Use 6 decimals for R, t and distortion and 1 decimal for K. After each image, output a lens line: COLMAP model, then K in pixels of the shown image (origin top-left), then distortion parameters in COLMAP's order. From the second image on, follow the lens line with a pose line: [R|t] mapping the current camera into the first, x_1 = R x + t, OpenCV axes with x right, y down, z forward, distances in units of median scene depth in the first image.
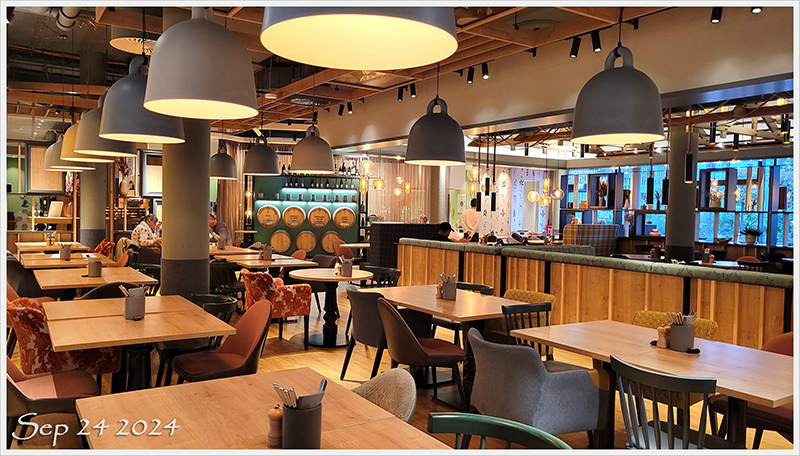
lens RADIAL K [[596.5, 0, 400.0], [0, 596.5, 228.0], [0, 0, 1]] dist [0.041251, 0.000303]
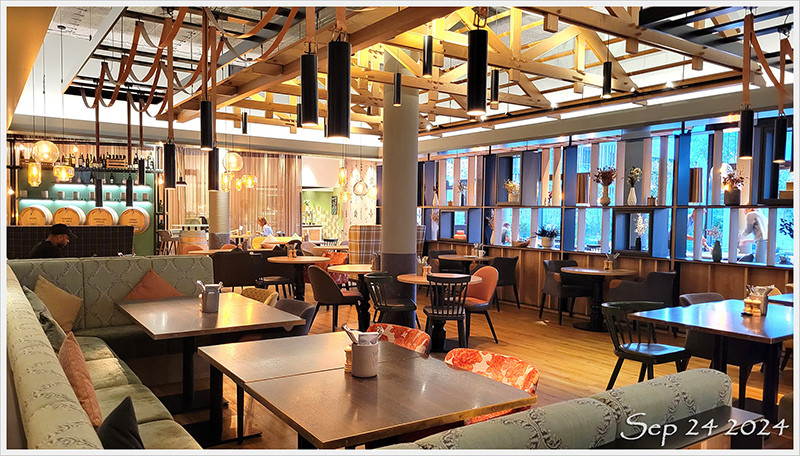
lens RADIAL K [[596.5, 0, 400.0], [0, 596.5, 228.0], [0, 0, 1]] dist [0.041251, 0.000303]
pose [[0.999161, -0.010413, 0.039602, 0.265952], [0.010561, 0.999938, -0.003513, 0.001056], [-0.039563, 0.003929, 0.999209, 0.170782]]
